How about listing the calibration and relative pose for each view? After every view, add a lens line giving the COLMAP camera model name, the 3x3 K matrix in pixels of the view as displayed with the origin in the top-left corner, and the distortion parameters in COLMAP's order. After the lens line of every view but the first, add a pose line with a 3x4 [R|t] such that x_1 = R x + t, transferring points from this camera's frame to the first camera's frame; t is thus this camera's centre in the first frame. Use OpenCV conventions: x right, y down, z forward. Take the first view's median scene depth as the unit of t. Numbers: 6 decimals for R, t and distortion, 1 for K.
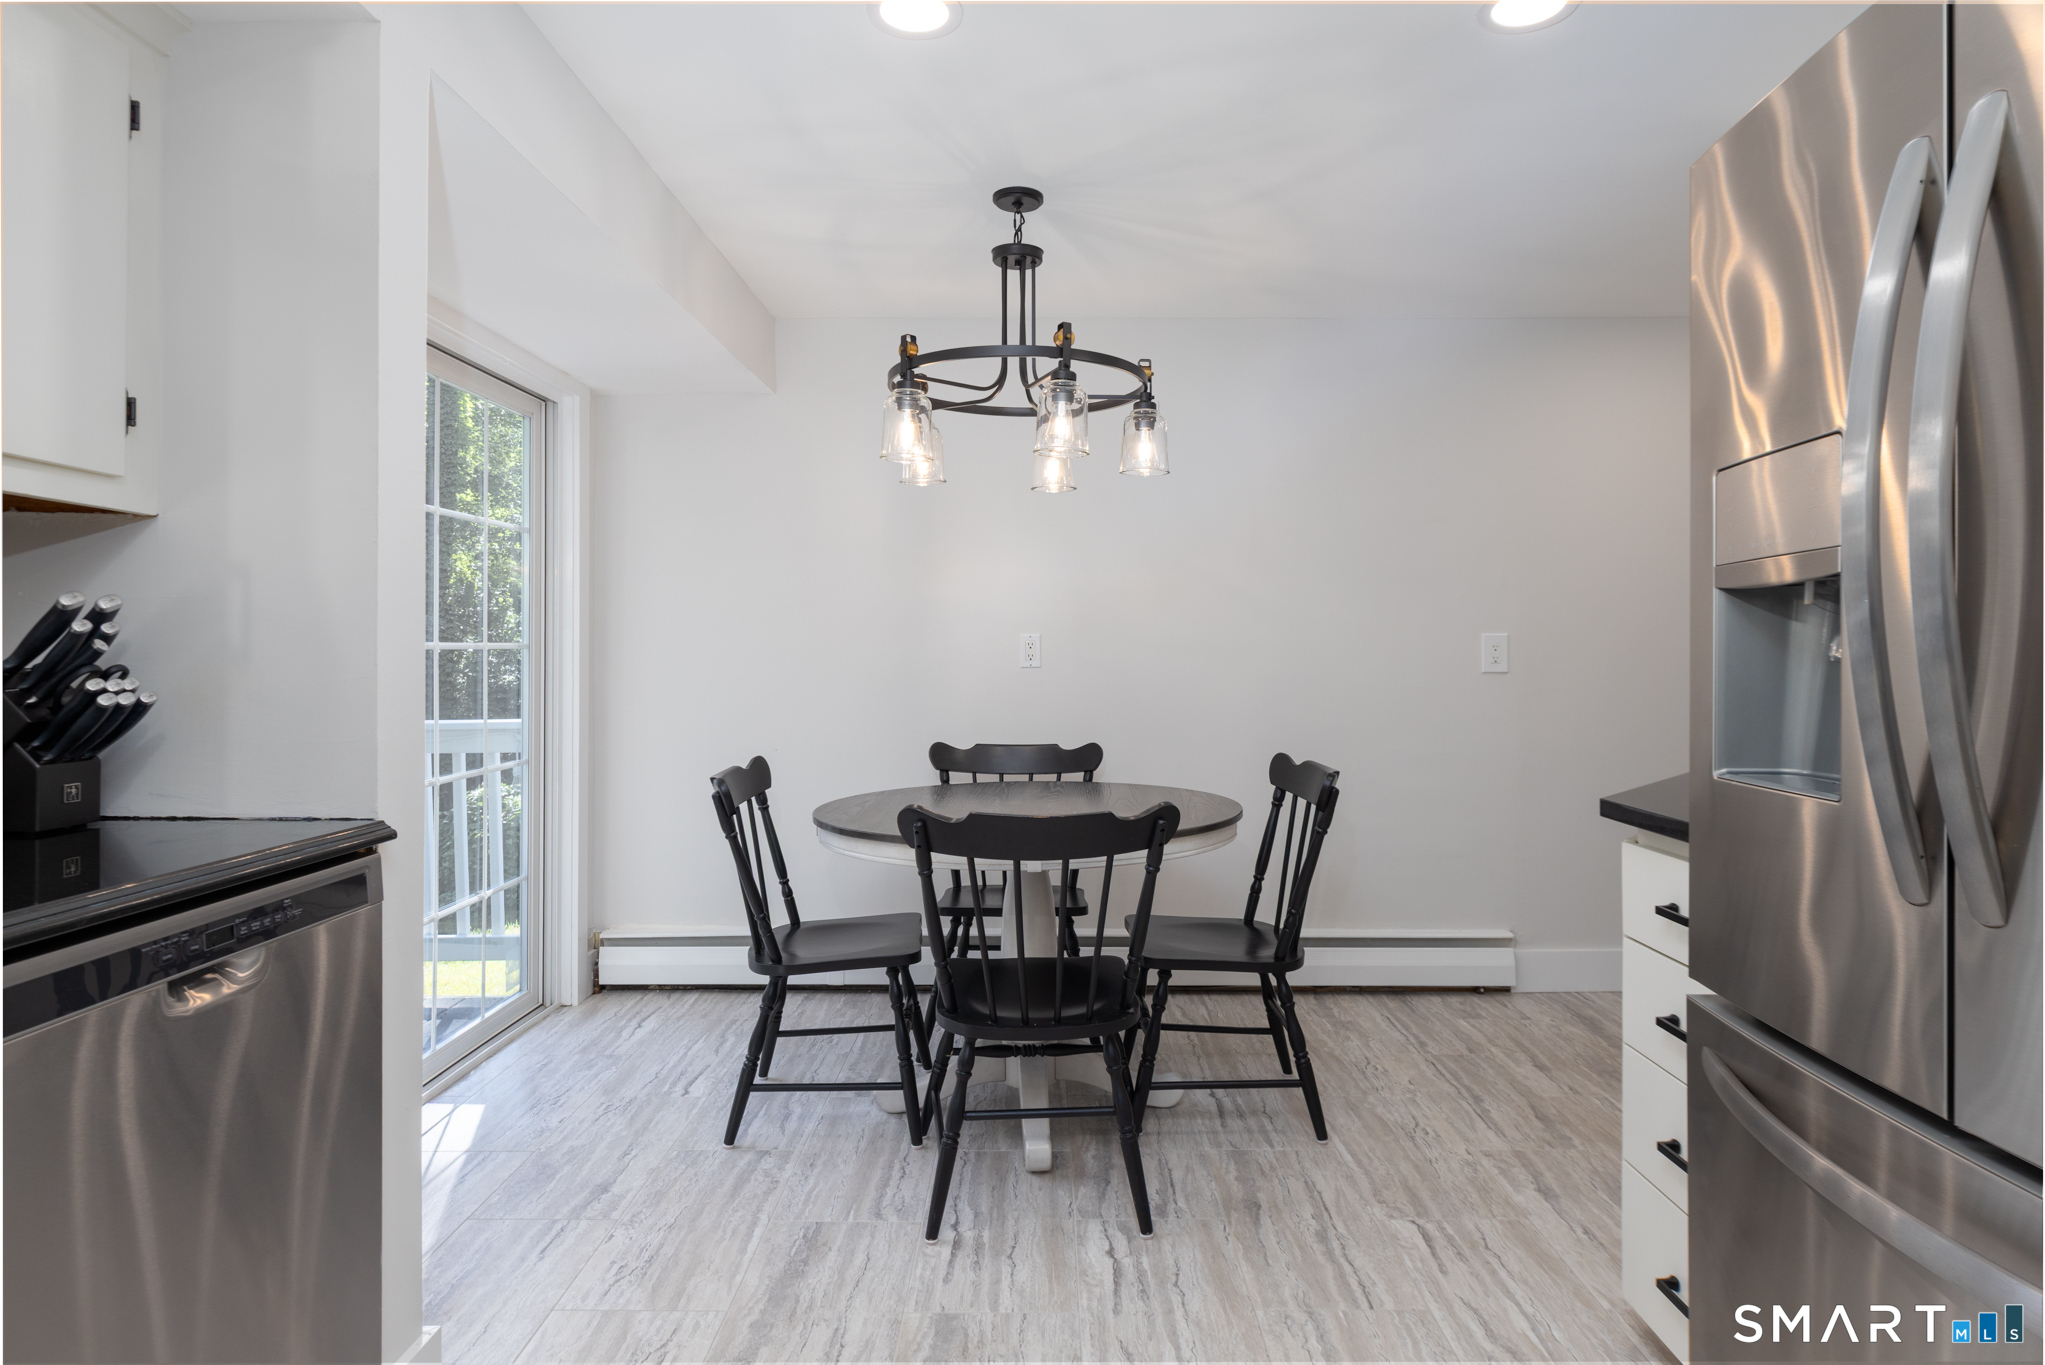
lens RADIAL K [[1099.8, 0, 1028.4], [0, 1099.8, 652.4], [0, 0, 1]] dist [-0.008493, 0.000300]
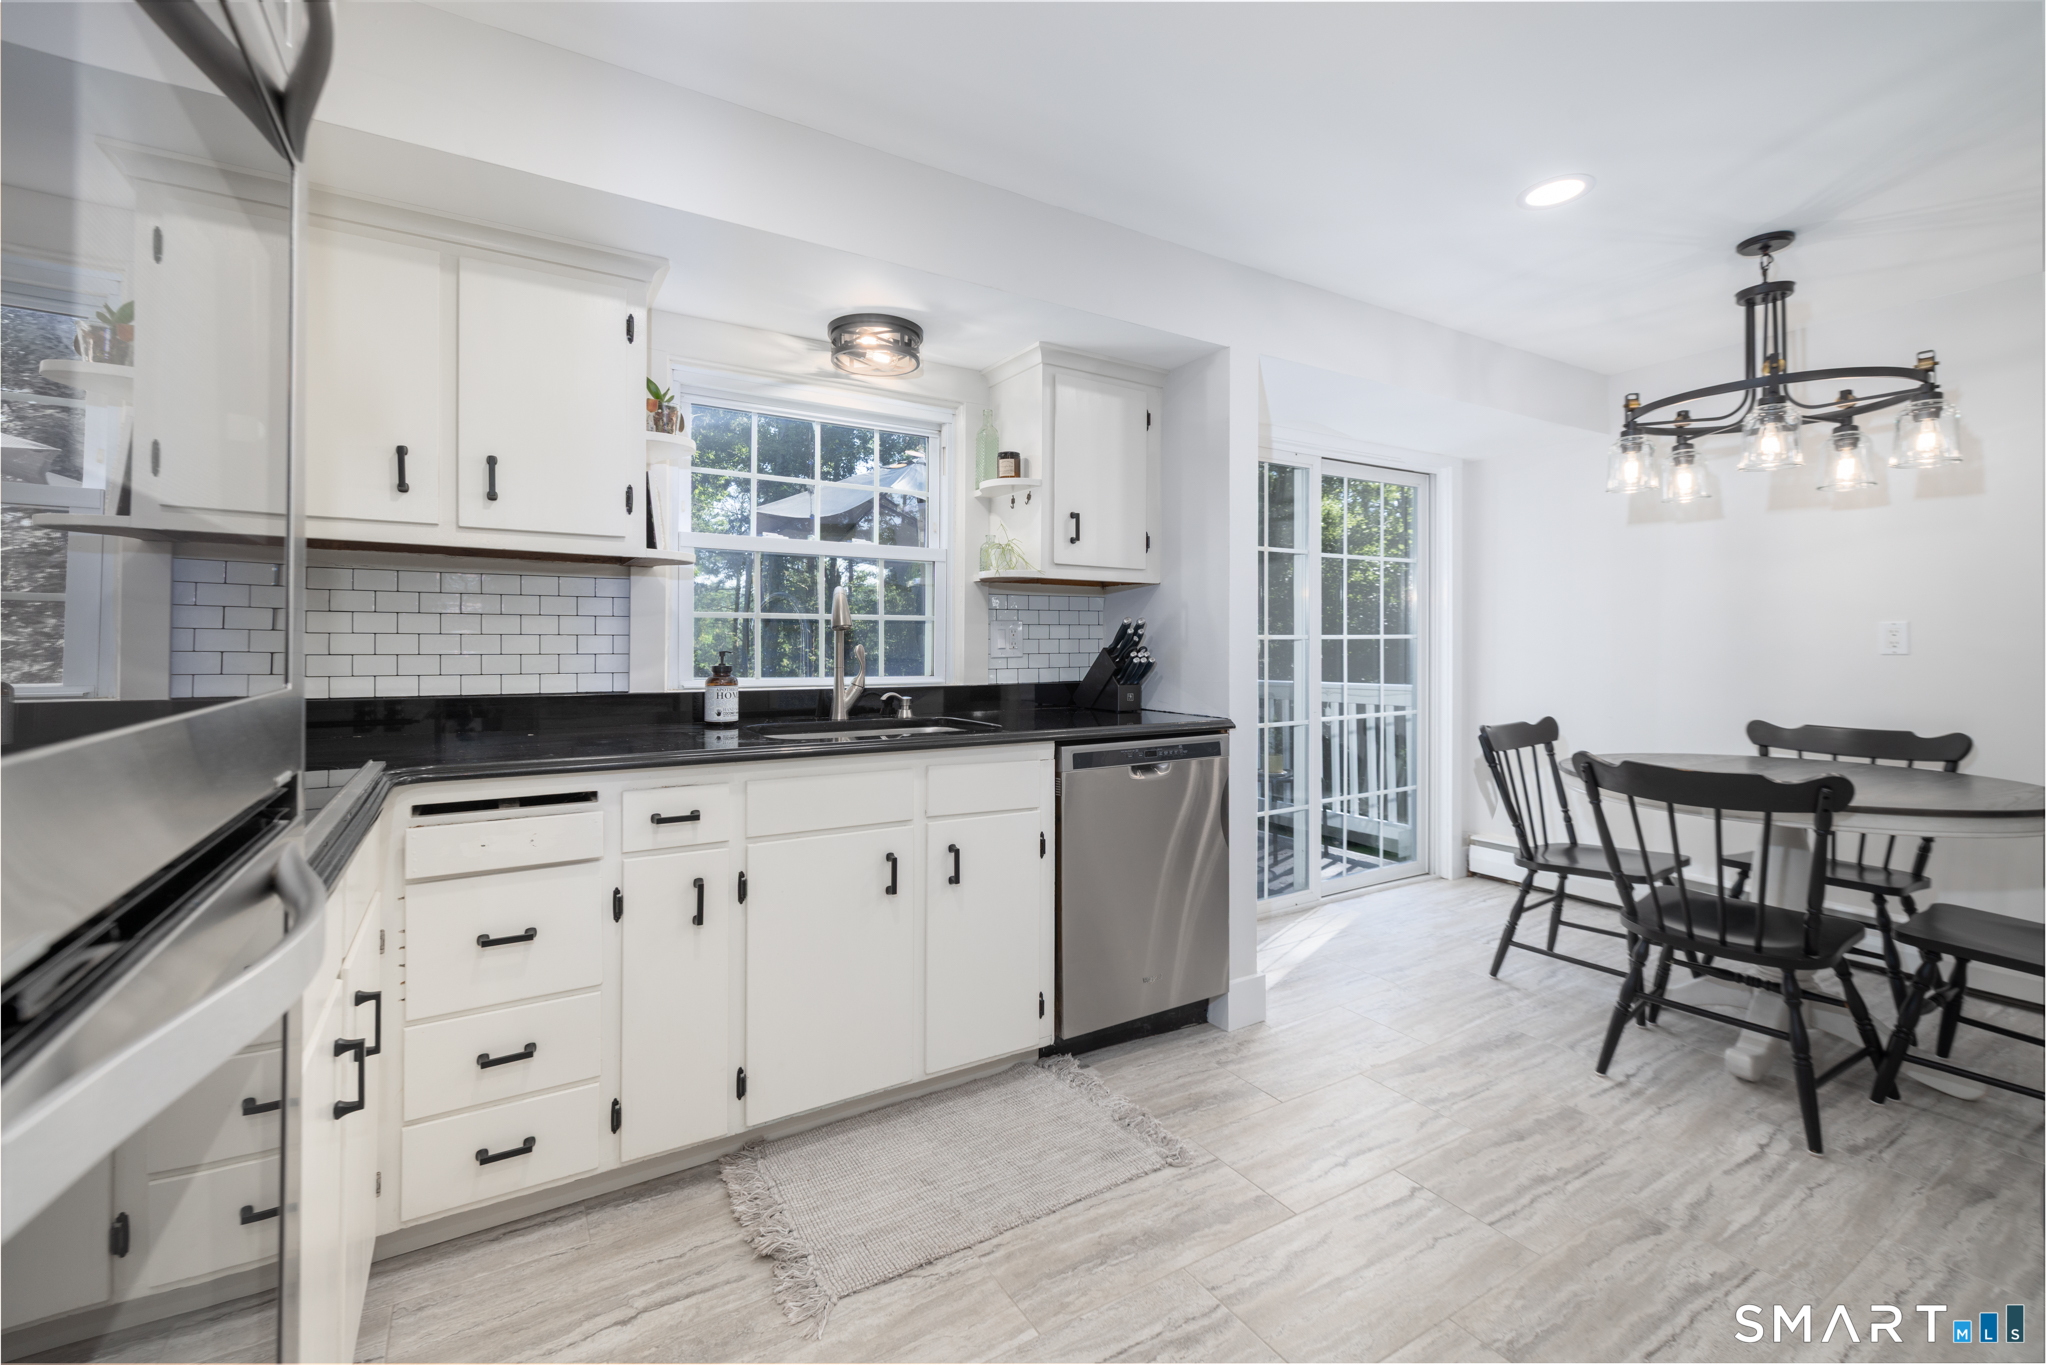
lens RADIAL K [[862.8, 0, 1012.5], [0, 862.8, 647.6], [0, 0, 1]] dist [-0.000882, 0.000178]
pose [[0.525682, 0.005963, -0.850660, 0.383203], [0.002610, 0.999959, 0.008623, -0.002215], [0.850677, -0.006753, 0.525645, -0.155598]]
